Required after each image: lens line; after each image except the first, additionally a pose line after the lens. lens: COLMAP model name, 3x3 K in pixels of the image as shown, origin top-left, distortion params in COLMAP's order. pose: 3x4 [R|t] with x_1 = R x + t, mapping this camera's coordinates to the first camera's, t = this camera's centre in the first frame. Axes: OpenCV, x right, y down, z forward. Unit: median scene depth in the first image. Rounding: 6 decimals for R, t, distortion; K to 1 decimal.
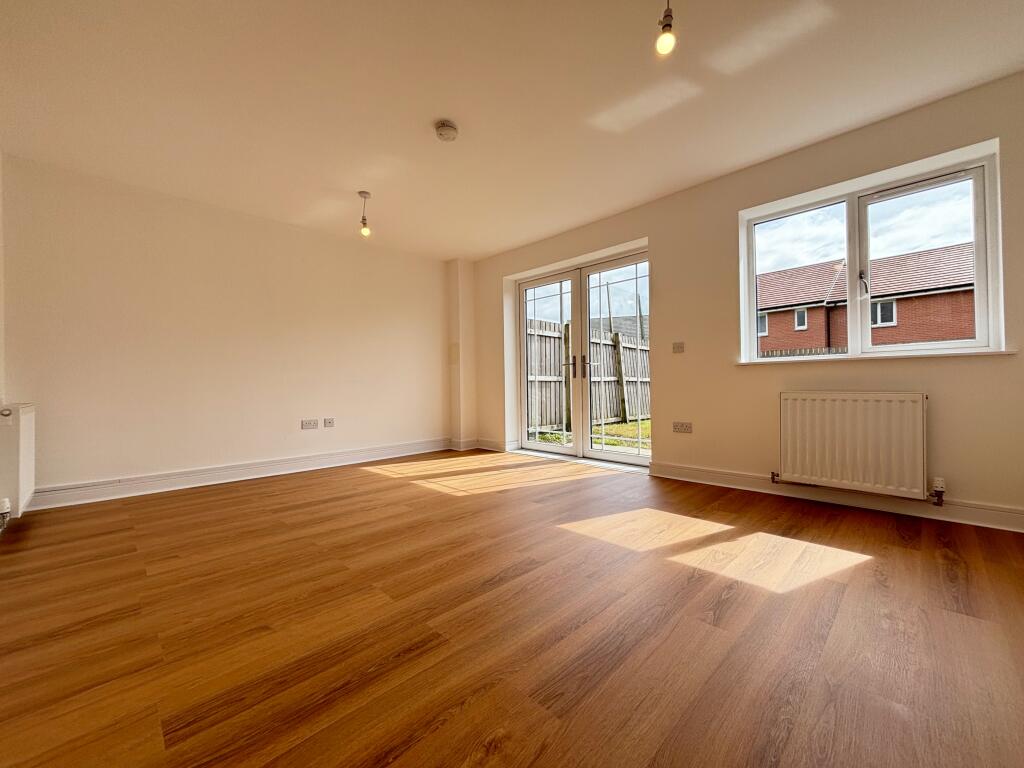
lens RADIAL K [[415.5, 0, 512.0], [0, 415.5, 384.0], [0, 0, 1]] dist [0.007642, 0.000180]
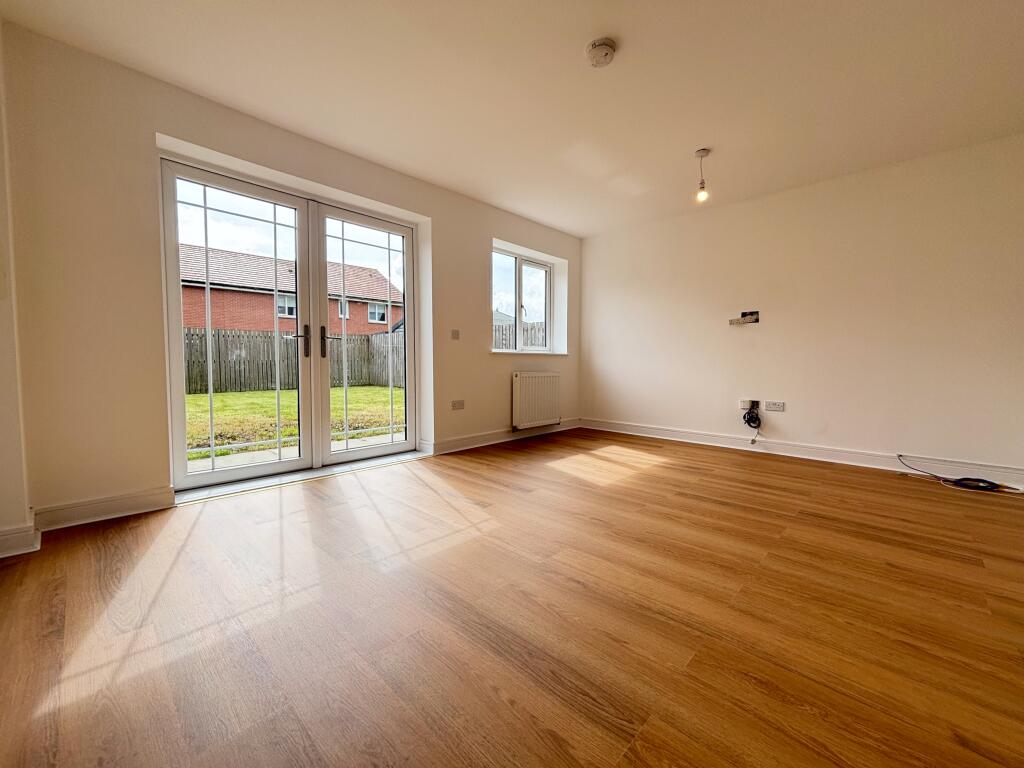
lens RADIAL K [[415.5, 0, 512.0], [0, 415.5, 384.0], [0, 0, 1]] dist [0.007642, 0.000180]
pose [[-0.039985, -0.039618, 0.998415, -1.057401], [-0.005043, 0.999209, 0.039447, 0.001829], [-0.999188, -0.003458, -0.040153, 1.300481]]
